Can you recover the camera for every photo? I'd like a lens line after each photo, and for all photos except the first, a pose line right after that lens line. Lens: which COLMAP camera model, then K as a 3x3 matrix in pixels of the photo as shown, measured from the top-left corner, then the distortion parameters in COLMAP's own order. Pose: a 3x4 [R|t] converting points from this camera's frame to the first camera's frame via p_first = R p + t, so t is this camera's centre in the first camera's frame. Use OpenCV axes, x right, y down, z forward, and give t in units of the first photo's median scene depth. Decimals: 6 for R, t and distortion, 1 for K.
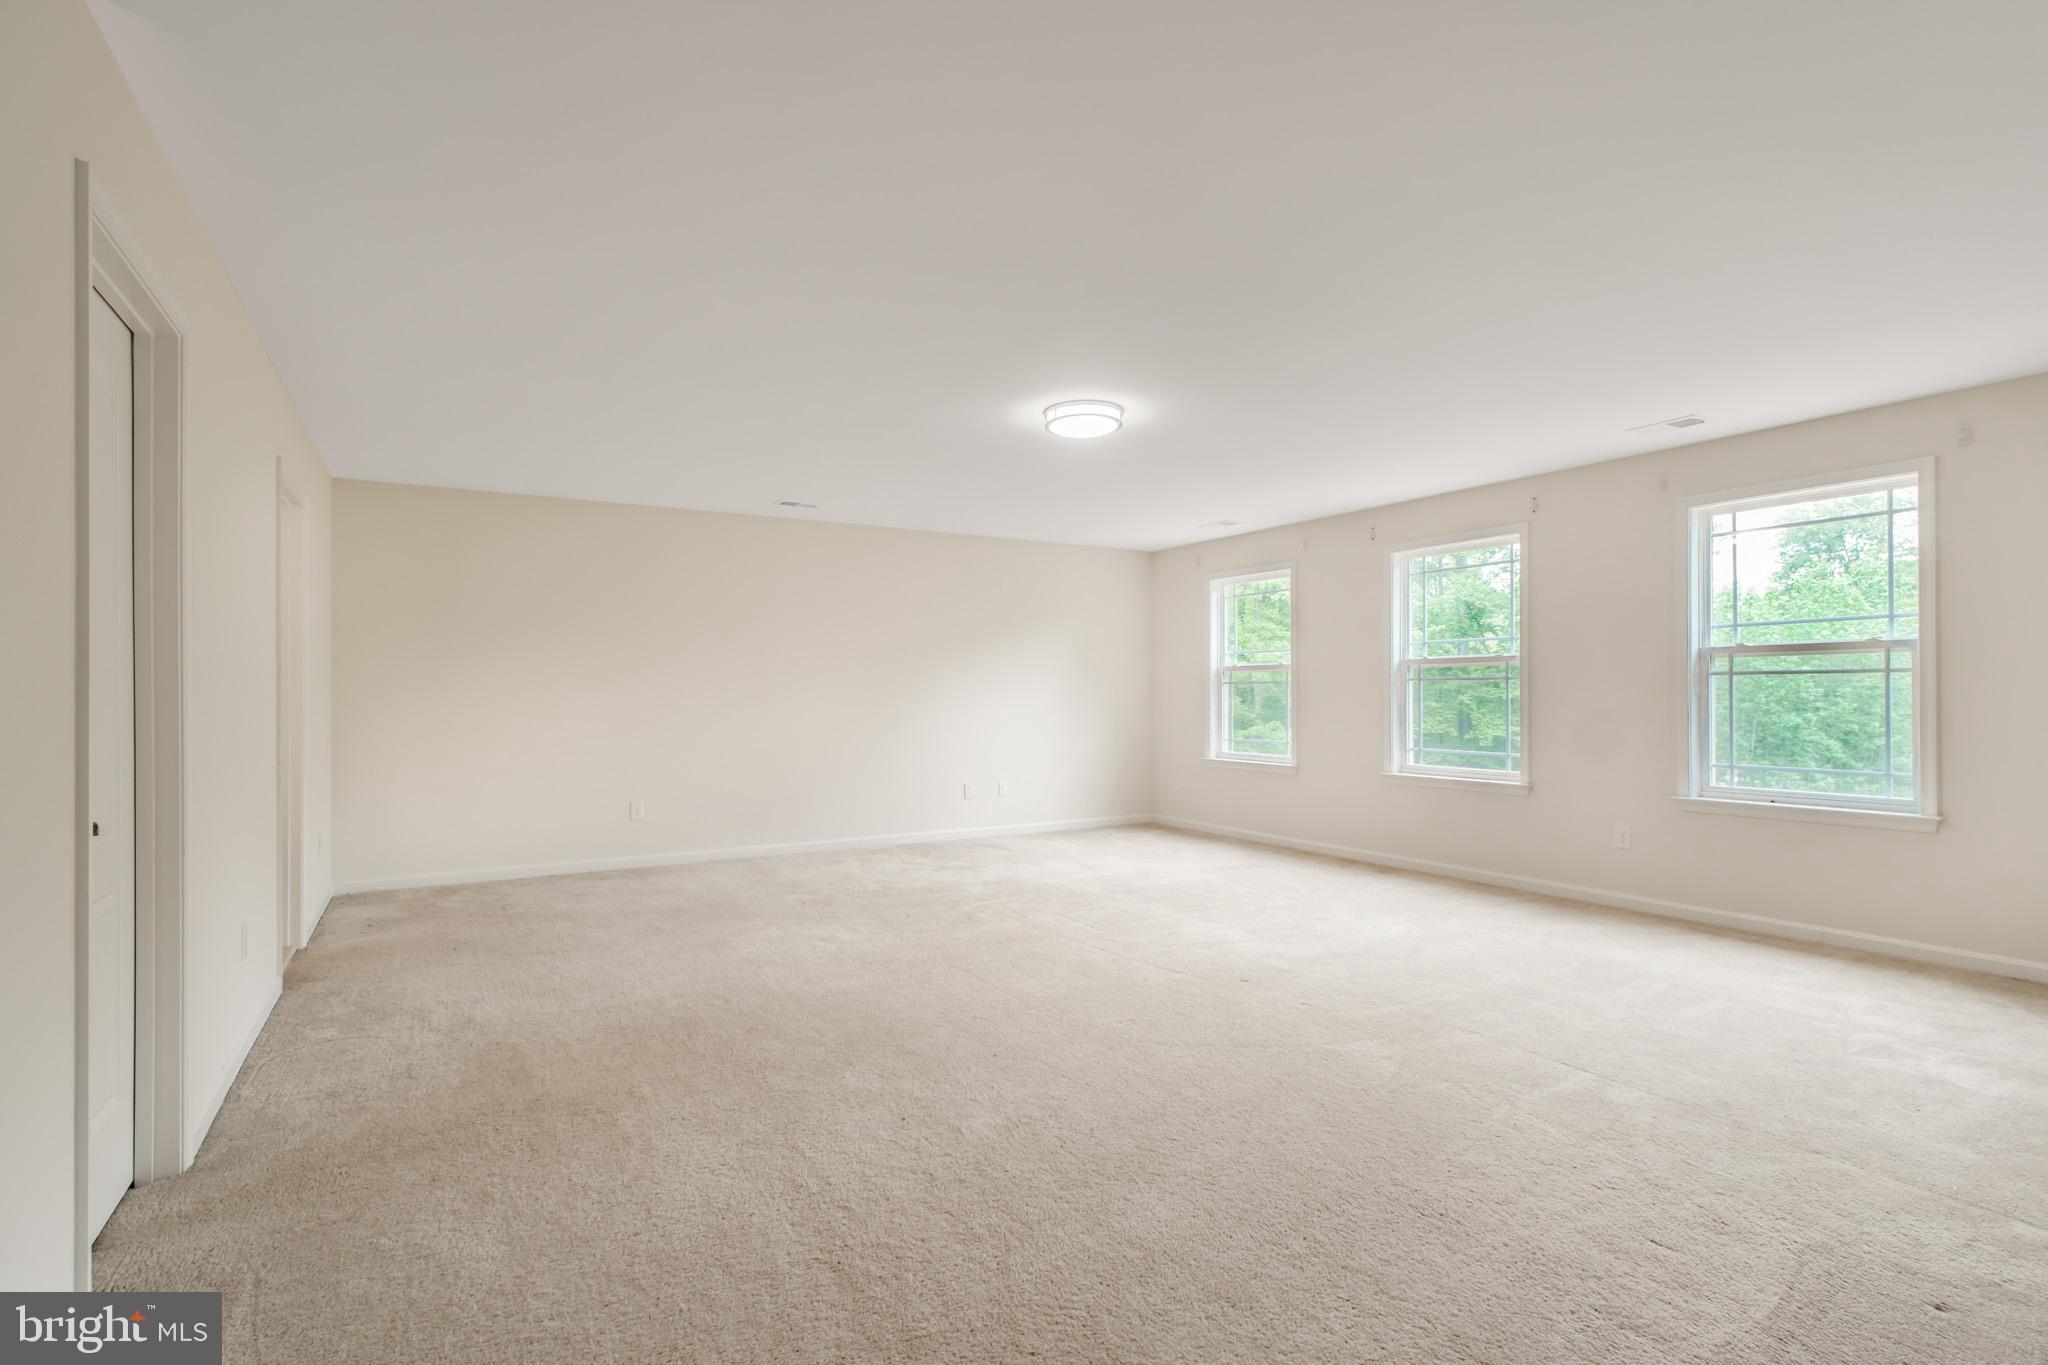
lens RADIAL K [[941.6, 0, 1018.7], [0, 941.6, 686.8], [0, 0, 1]] dist [-0.003331, -0.000743]
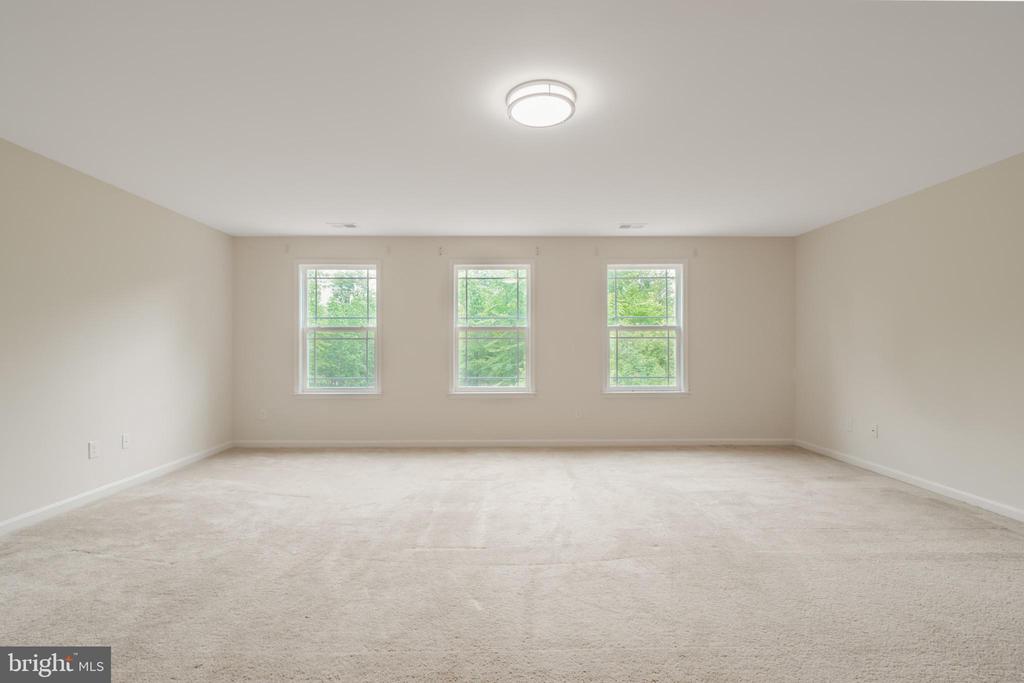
lens RADIAL K [[470.8, 0, 509.2], [0, 470.8, 348.0], [0, 0, 1]] dist [-0.003331, -0.000743]
pose [[0.514100, -0.000054, 0.857730, -0.232341], [-0.008002, 0.999956, 0.004859, 0.004425], [-0.857693, -0.009361, 0.514077, 0.377788]]
